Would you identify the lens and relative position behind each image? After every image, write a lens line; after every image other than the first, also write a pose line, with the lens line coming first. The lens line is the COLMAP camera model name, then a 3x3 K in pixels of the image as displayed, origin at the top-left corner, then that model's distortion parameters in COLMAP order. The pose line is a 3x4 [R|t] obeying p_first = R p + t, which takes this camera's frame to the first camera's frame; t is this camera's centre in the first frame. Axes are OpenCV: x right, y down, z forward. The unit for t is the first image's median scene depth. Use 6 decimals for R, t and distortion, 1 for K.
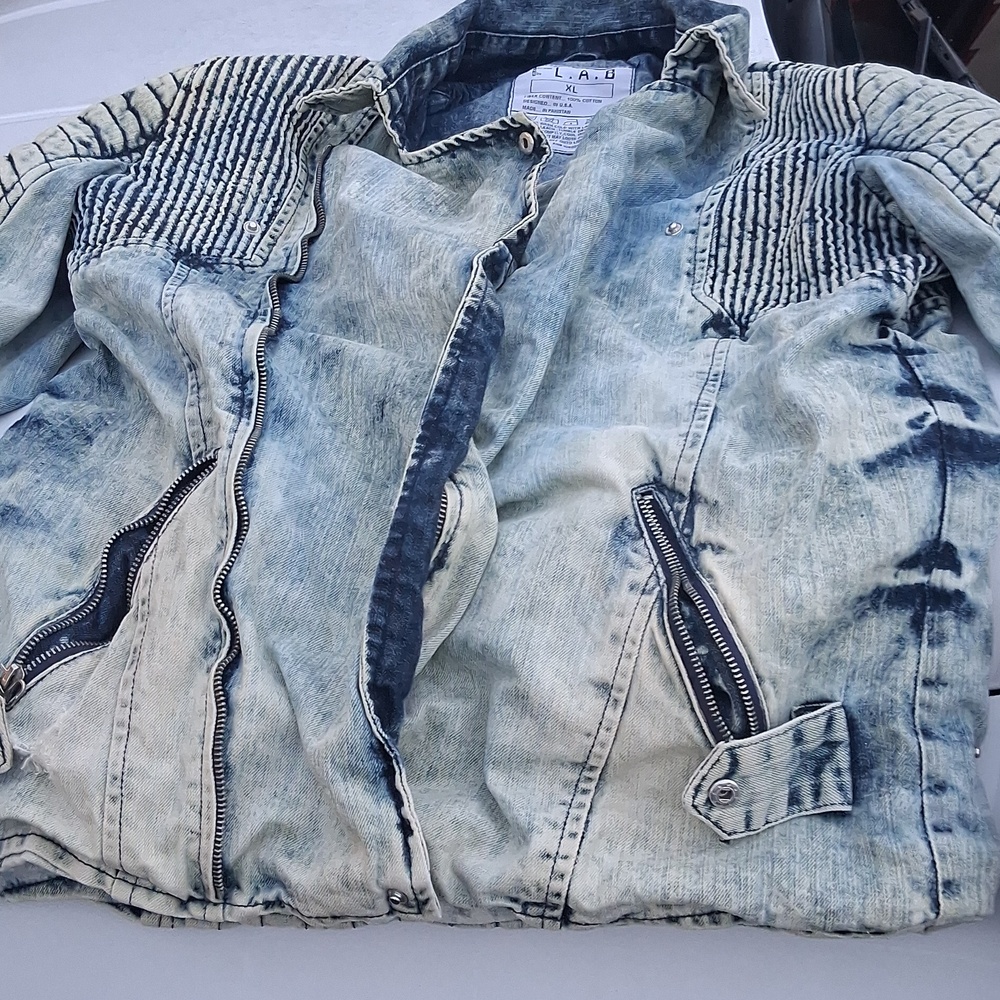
lens RADIAL K [[1623.2, 0, 500.0], [0, 1623.2, 500.0], [0, 0, 1]] dist [0.112126, -0.151358]
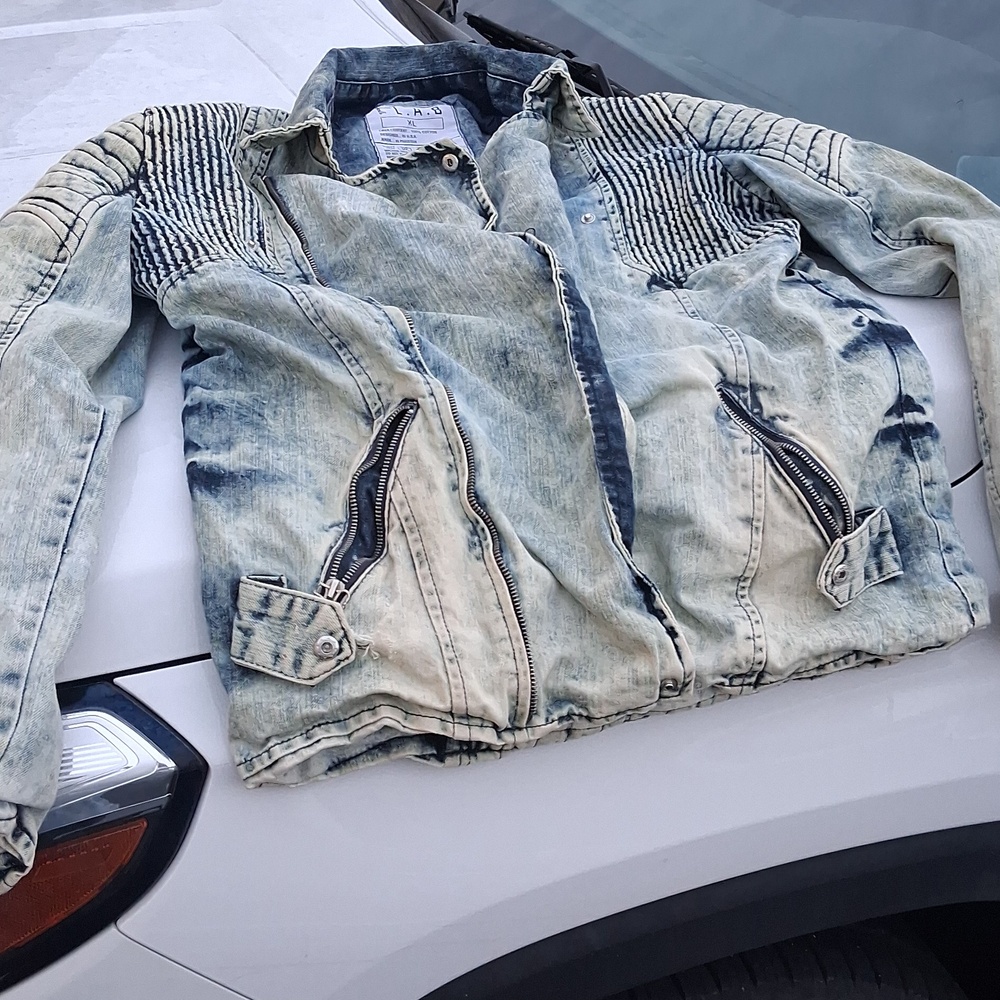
lens RADIAL K [[1623.2, 0, 500.0], [0, 1623.2, 500.0], [0, 0, 1]] dist [0.112126, -0.151358]
pose [[0.886296, -0.143672, 0.440270, -0.638404], [0.159434, 0.987208, 0.001200, 0.051910], [-0.434811, 0.069131, 0.897864, -0.157821]]
